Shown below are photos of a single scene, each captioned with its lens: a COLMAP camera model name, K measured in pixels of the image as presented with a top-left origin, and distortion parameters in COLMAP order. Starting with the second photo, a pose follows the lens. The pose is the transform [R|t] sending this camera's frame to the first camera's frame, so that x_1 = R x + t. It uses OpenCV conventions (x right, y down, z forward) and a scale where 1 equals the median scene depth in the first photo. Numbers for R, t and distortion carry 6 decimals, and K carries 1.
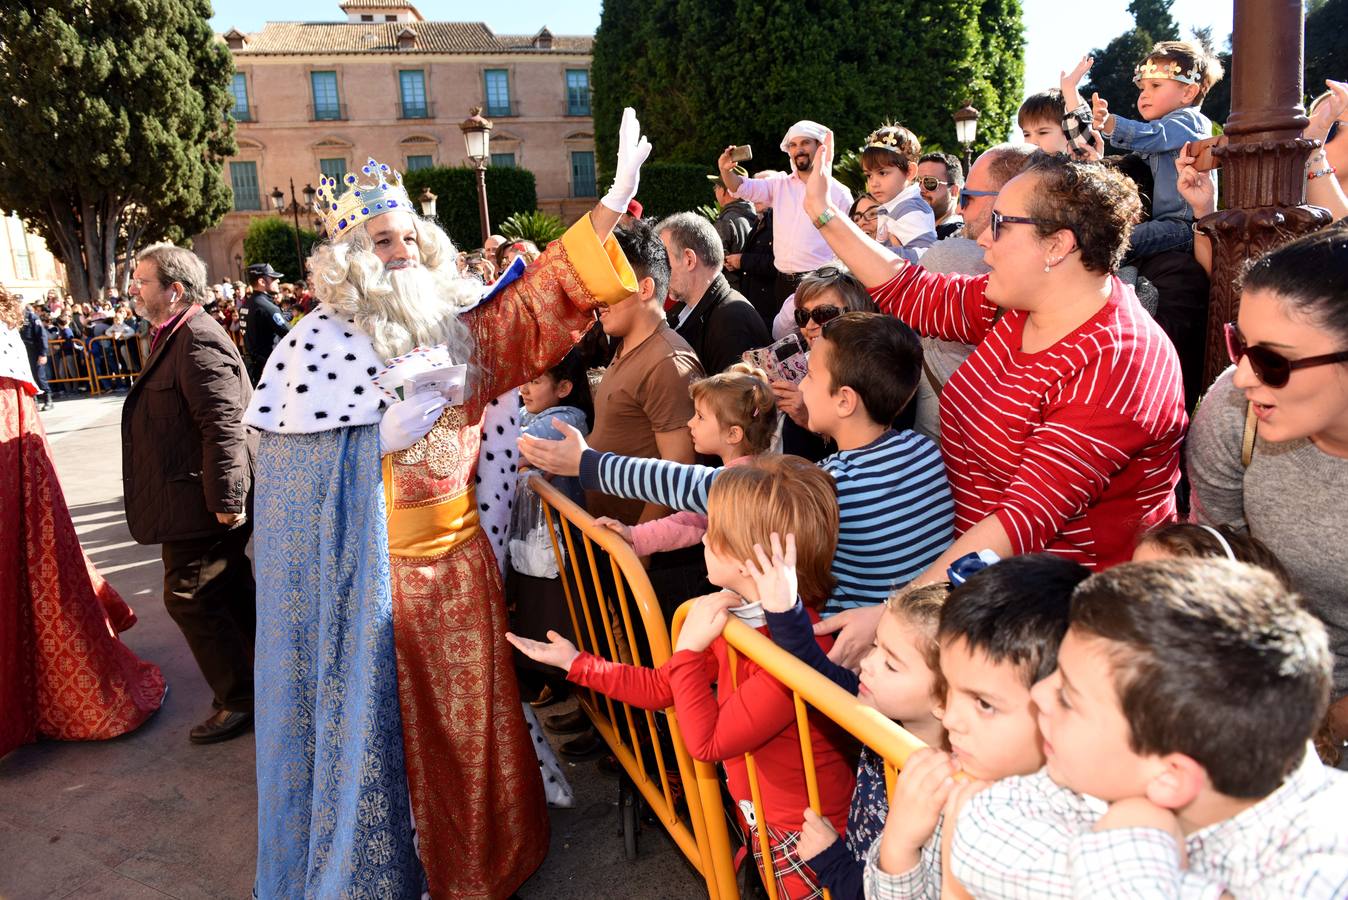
lens RADIAL K [[893.6, 0, 685.0], [0, 893.6, 450.3], [0, 0, 1]] dist [-0.055042, 0.001521]
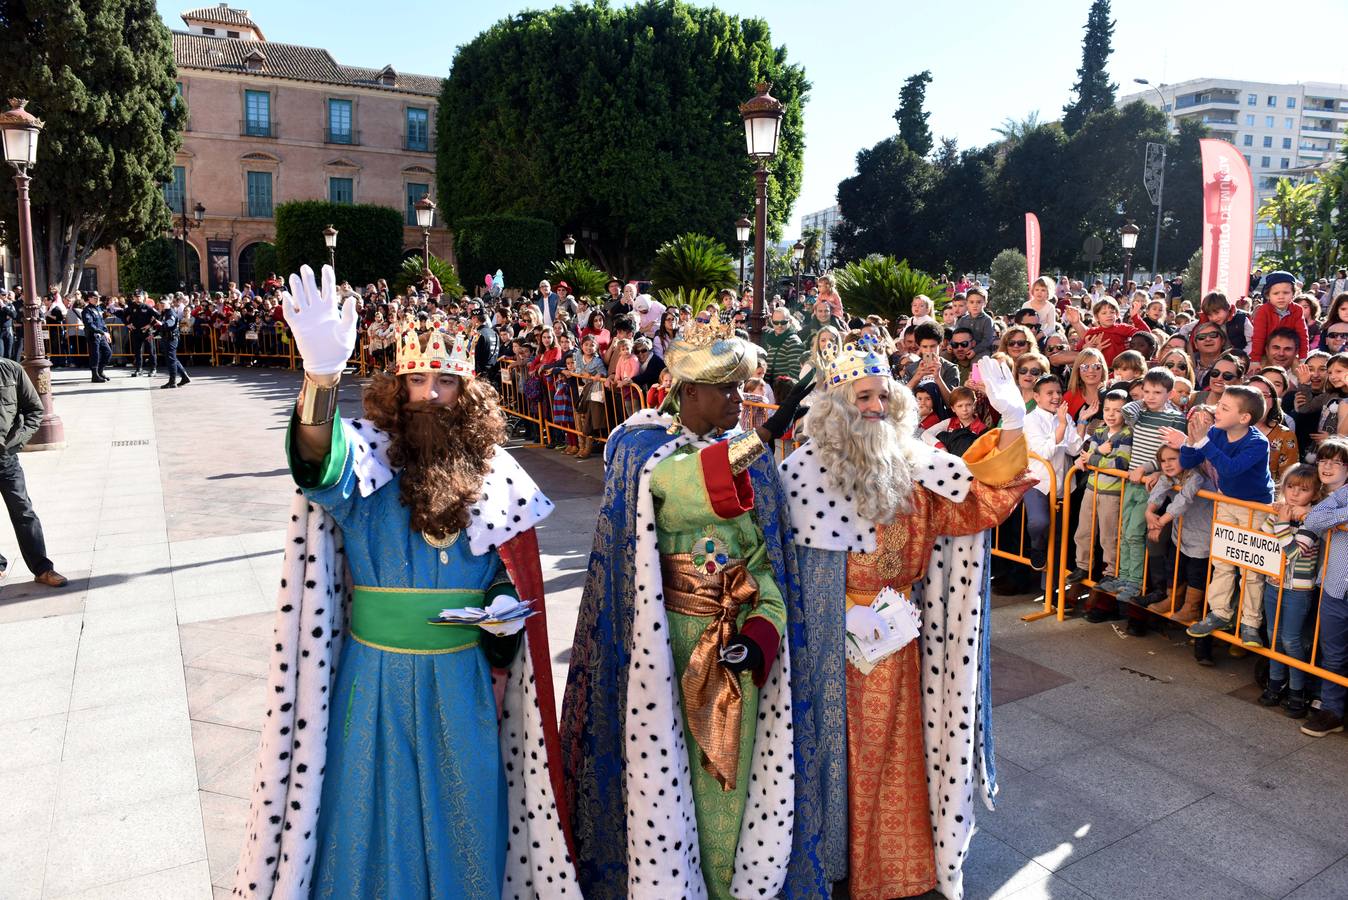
lens RADIAL K [[893.6, 0, 673.2], [0, 893.6, 458.1], [0, 0, 1]] dist [-0.055042, 0.001521]
pose [[0.976099, 0.048241, 0.211903, -0.046661], [-0.042244, 0.998571, -0.032742, 0.035029], [-0.213179, 0.023008, 0.976742, -0.206523]]
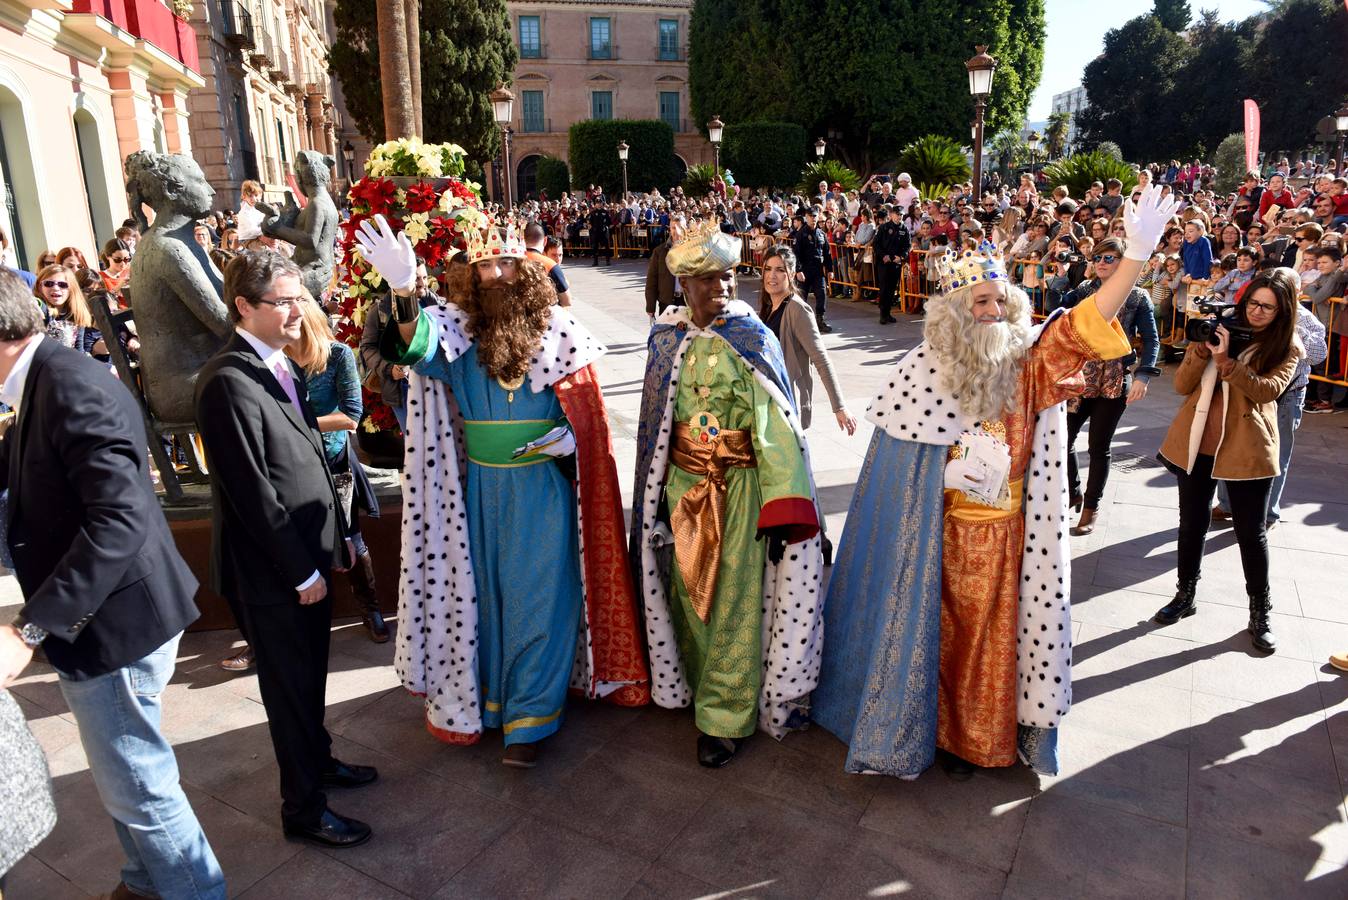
lens RADIAL K [[893.6, 0, 682.9], [0, 893.6, 453.3], [0, 0, 1]] dist [-0.055042, 0.001521]
pose [[0.998412, 0.049964, -0.026027, -0.084344], [-0.047632, 0.995361, 0.083596, 0.069137], [0.030083, -0.082223, 0.996160, -0.366817]]
